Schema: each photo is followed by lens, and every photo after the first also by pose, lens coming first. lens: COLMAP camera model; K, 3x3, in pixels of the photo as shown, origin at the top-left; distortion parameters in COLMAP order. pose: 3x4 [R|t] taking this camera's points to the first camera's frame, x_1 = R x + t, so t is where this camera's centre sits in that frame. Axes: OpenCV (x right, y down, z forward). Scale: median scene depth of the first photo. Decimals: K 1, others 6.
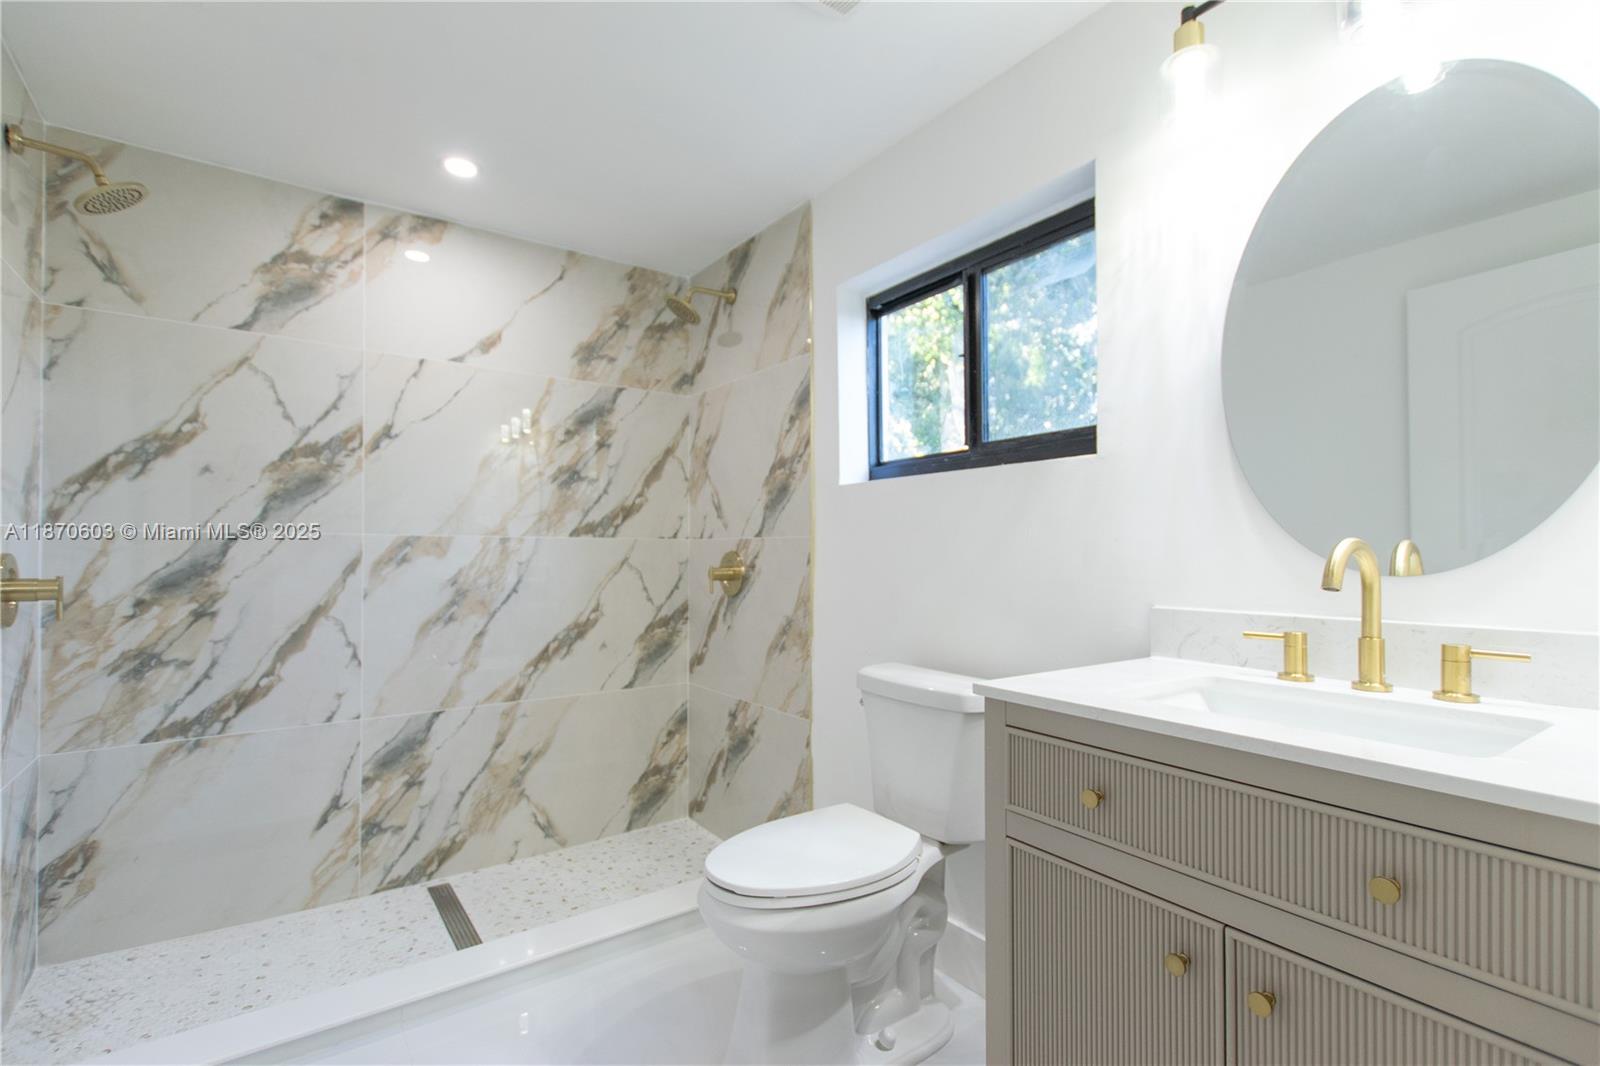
lens RADIAL K [[732.8, 0, 806.8], [0, 732.8, 547.6], [0, 0, 1]] dist [0.000957, 0.000610]
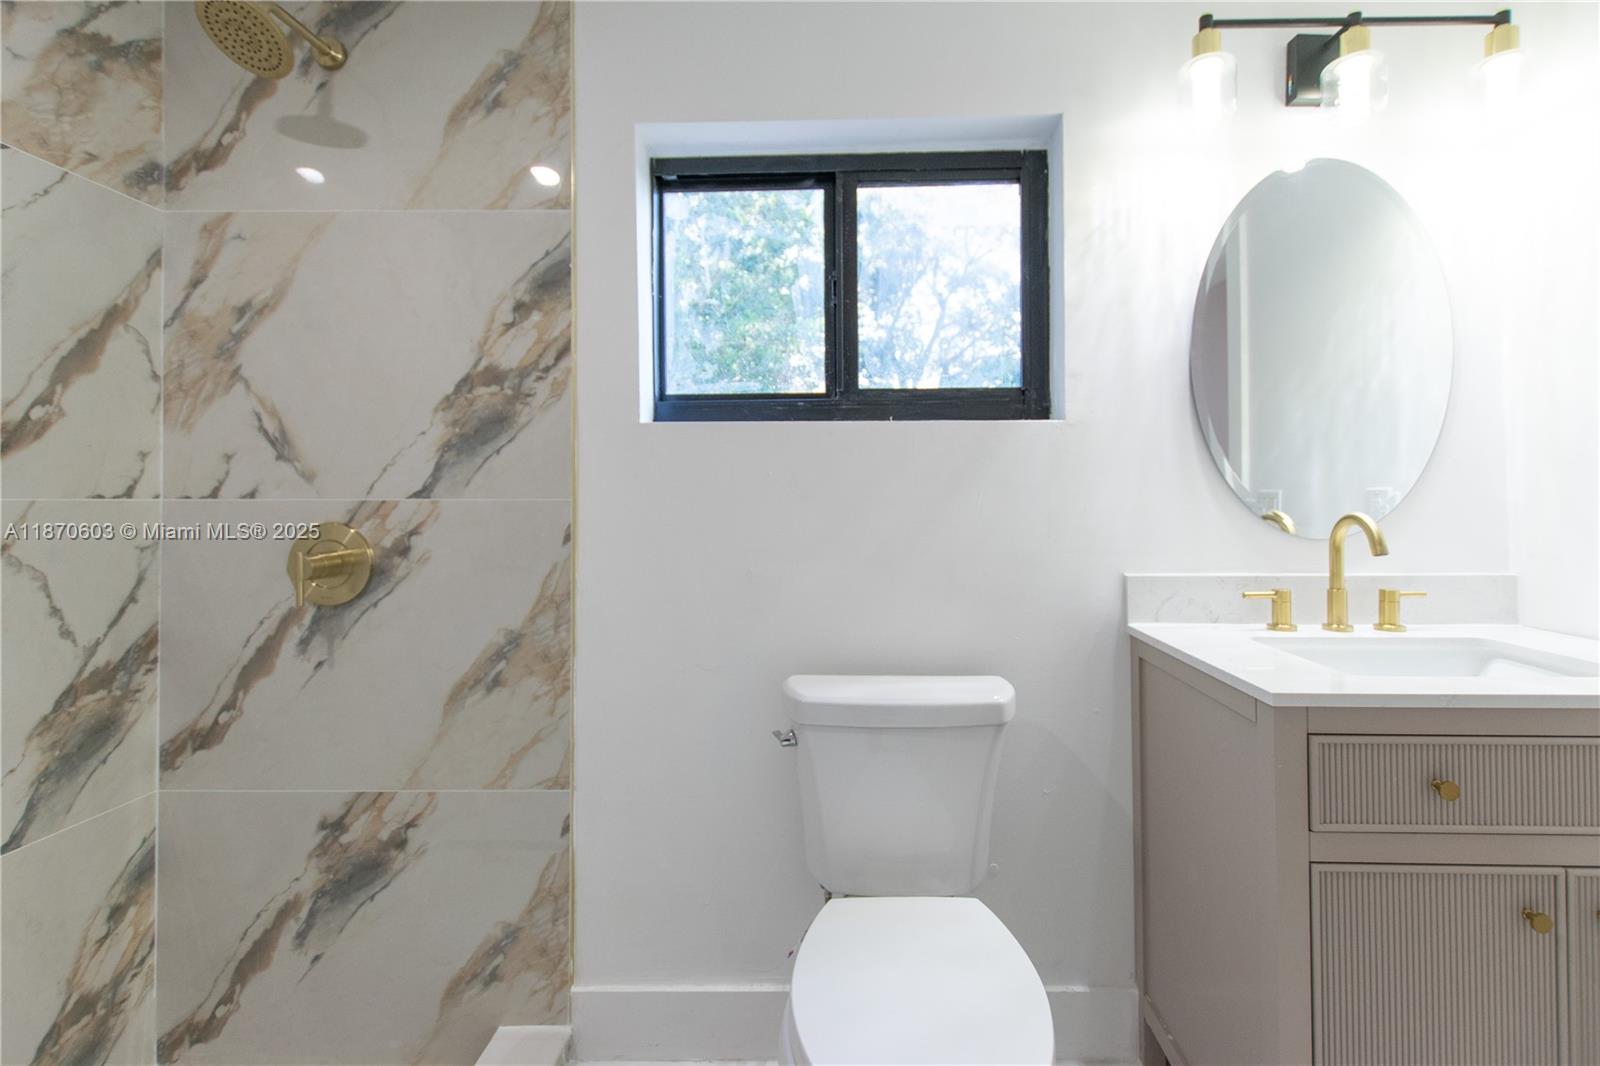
lens RADIAL K [[716.2, 0, 806.0], [0, 716.2, 493.5], [0, 0, 1]] dist [0.005415, -0.000948]
pose [[0.599451, 0.004951, 0.800396, -0.318365], [-0.000924, 0.999984, -0.005493, -0.014389], [-0.800411, 0.002553, 0.599446, 0.400579]]
